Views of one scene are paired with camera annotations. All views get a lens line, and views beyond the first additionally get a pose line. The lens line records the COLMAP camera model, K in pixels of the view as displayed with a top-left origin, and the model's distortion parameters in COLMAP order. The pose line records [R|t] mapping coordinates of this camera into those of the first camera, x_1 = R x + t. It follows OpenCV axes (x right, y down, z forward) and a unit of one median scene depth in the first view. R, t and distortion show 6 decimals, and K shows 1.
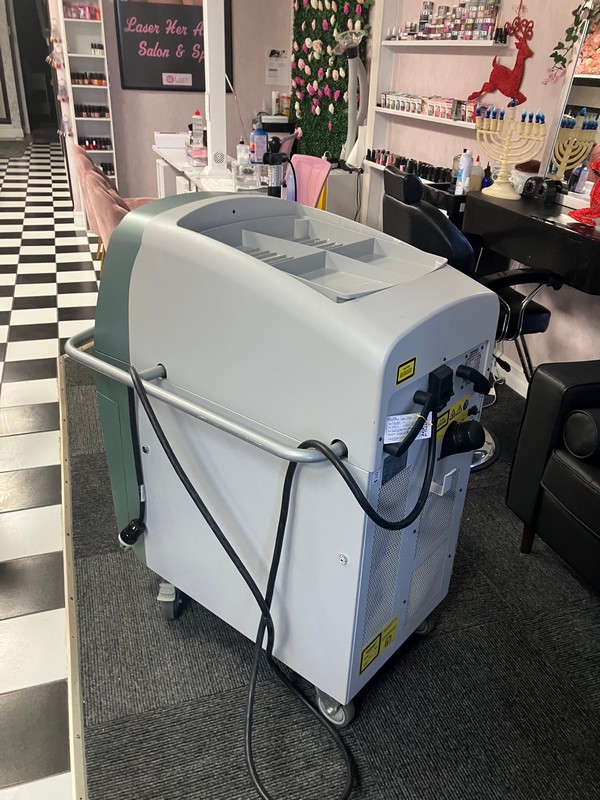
lens RADIAL K [[663.3, 0, 308.7], [0, 663.3, 378.1], [0, 0, 1]] dist [0.017252, -0.031204]
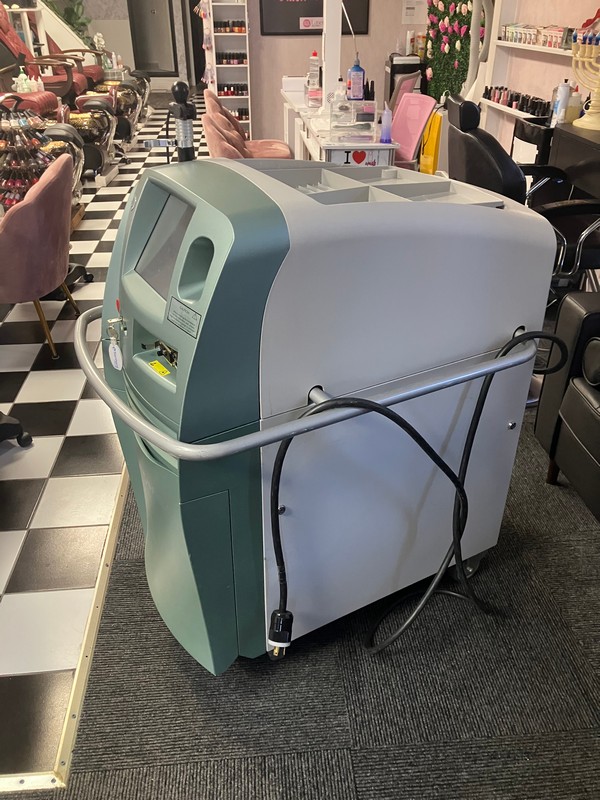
lens RADIAL K [[663.3, 0, 300.0], [0, 663.3, 383.1], [0, 0, 1]] dist [0.017252, -0.031204]
pose [[0.966772, 0.081528, -0.242290, 0.098204], [-0.064497, 0.994910, 0.077424, 0.029649], [0.247368, -0.059224, 0.967110, -0.031900]]
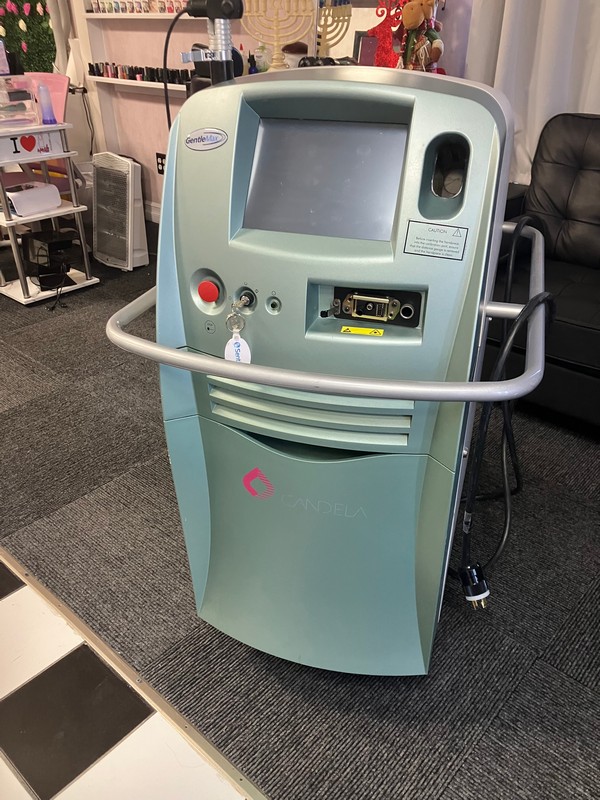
lens RADIAL K [[663.3, 0, 303.8], [0, 663.3, 400.9], [0, 0, 1]] dist [0.017252, -0.031204]
pose [[0.874334, -0.282541, 0.394601, -0.144027], [0.242793, 0.958653, 0.148446, 0.034421], [-0.420227, -0.033985, 0.906782, 0.037327]]
